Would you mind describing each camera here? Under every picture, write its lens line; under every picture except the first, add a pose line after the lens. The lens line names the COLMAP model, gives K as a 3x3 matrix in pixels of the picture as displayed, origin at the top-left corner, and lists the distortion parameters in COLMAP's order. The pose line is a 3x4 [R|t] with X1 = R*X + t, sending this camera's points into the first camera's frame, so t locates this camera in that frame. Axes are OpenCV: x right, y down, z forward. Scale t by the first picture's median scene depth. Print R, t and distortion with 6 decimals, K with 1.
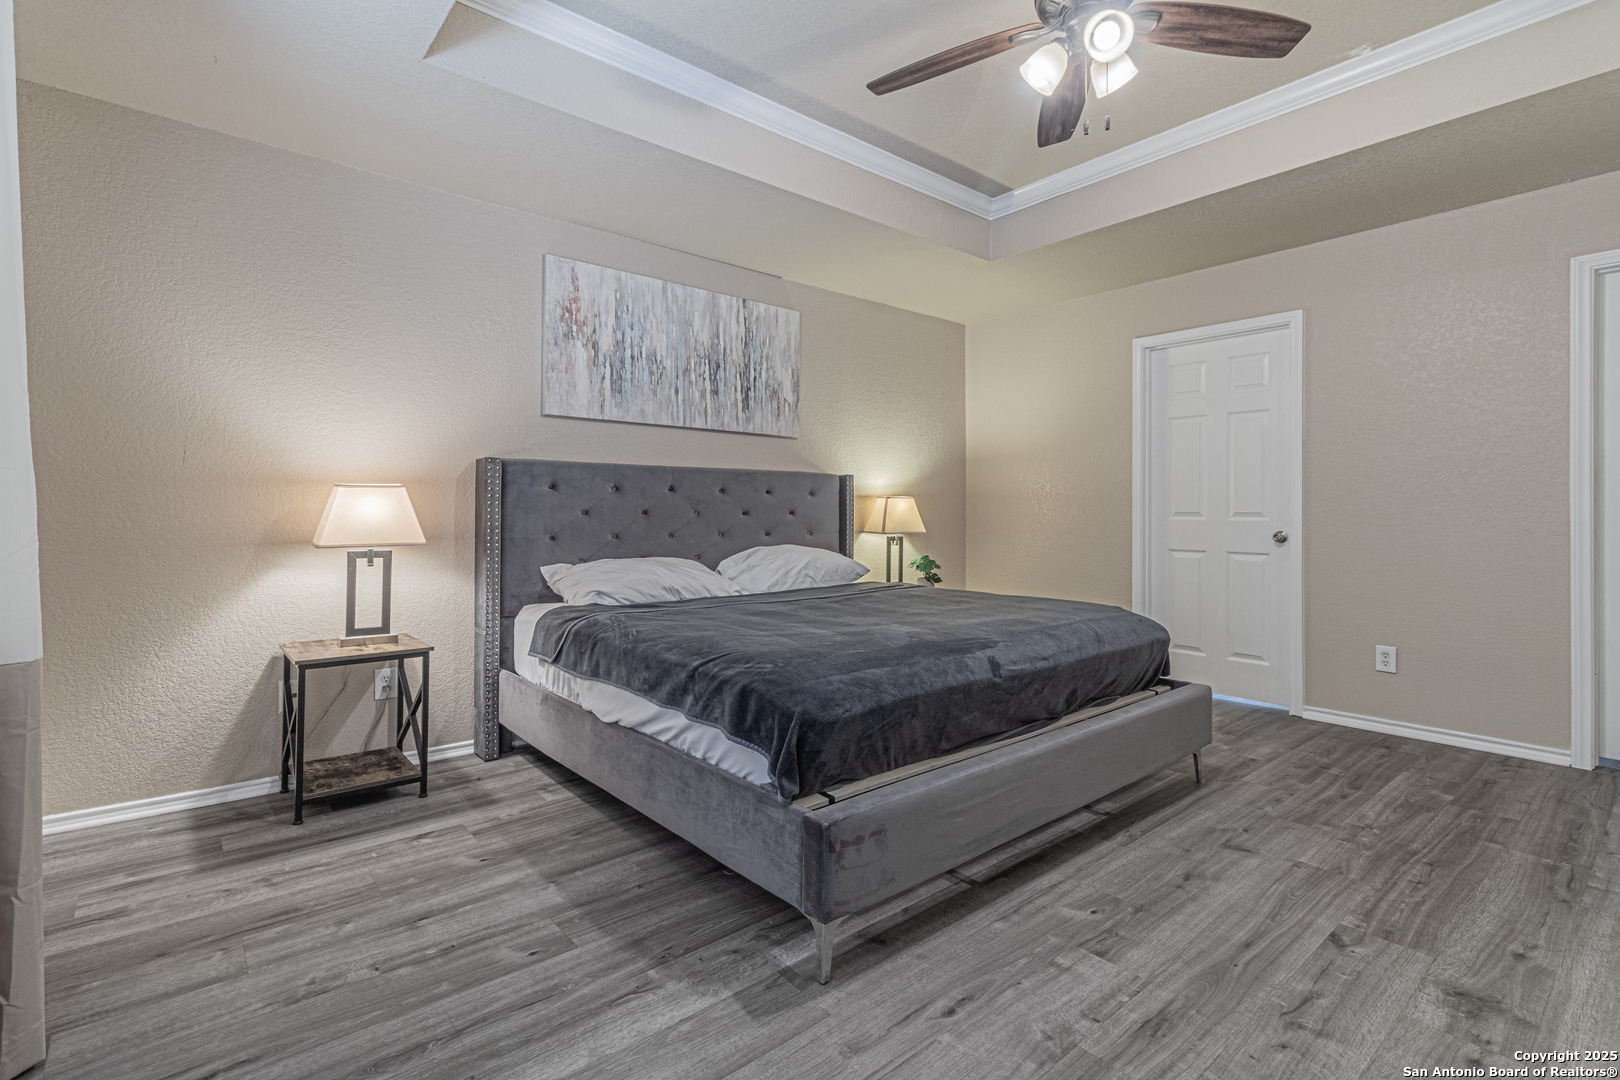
lens RADIAL K [[741.0, 0, 817.7], [0, 741.0, 512.3], [0, 0, 1]] dist [0.003263, -0.001664]
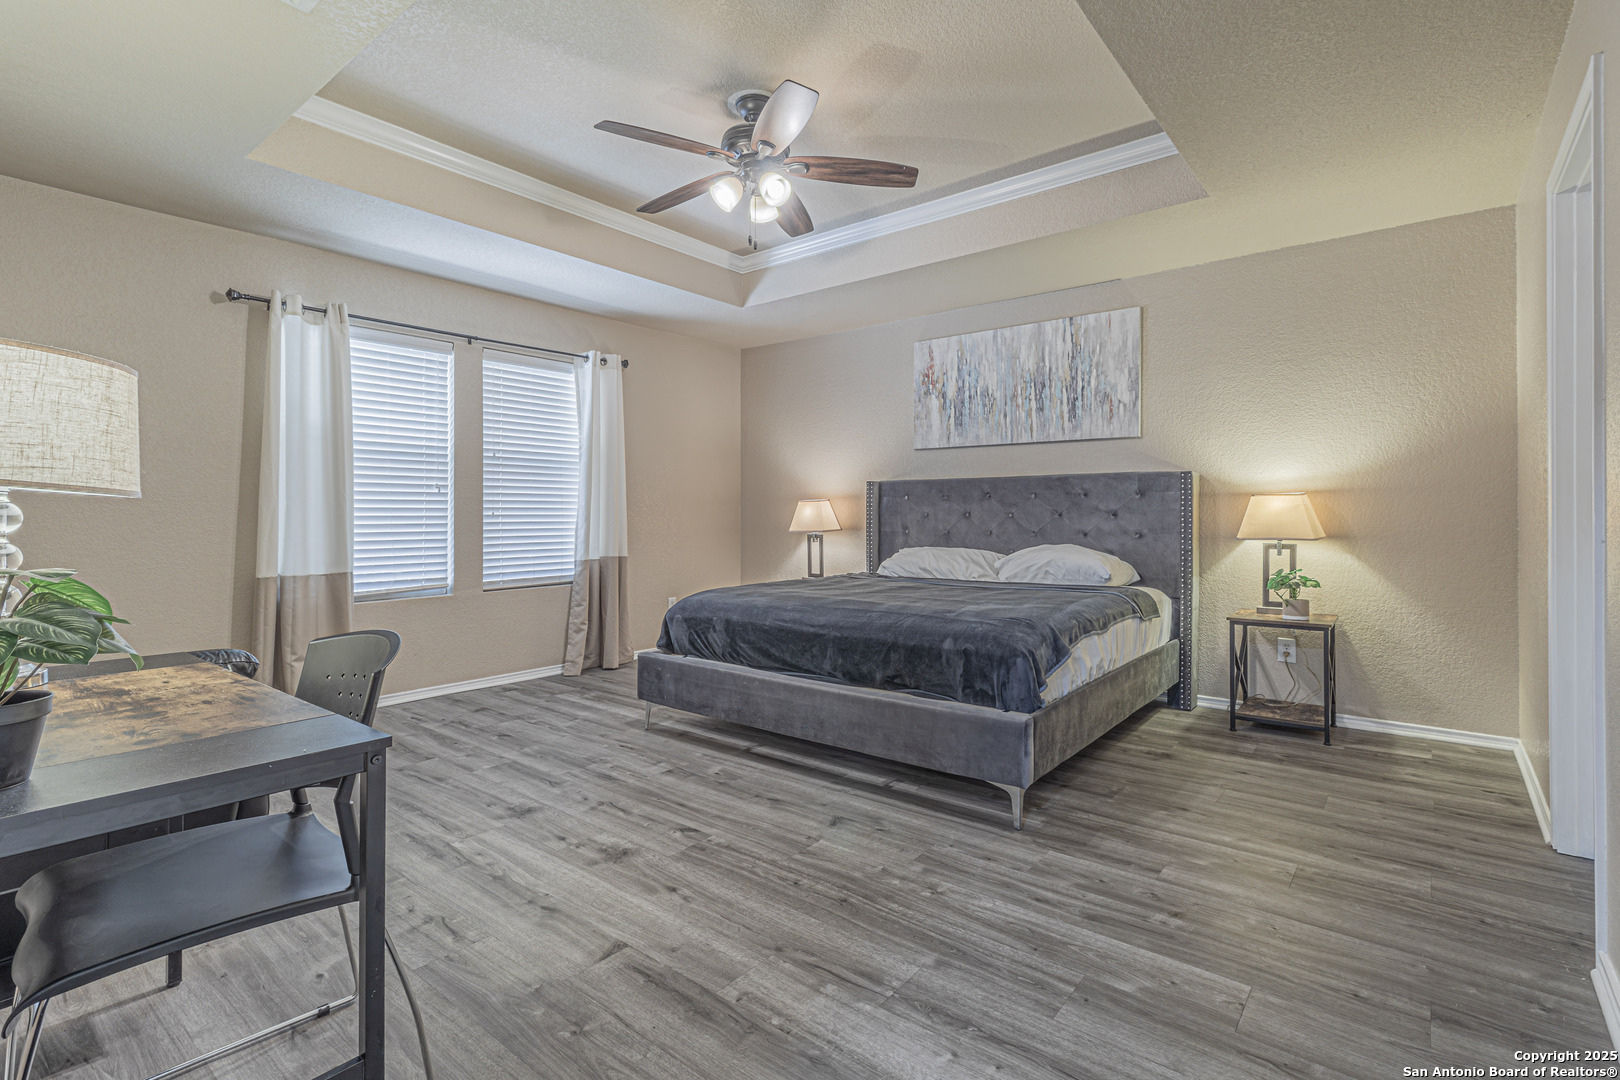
lens RADIAL K [[741.0, 0, 817.7], [0, 741.0, 512.3], [0, 0, 1]] dist [0.003263, -0.001664]
pose [[0.217714, 0.001800, -0.976011, 1.029670], [0.009476, 0.999947, 0.003958, -0.010233], [0.975967, -0.010111, 0.217685, 0.459475]]
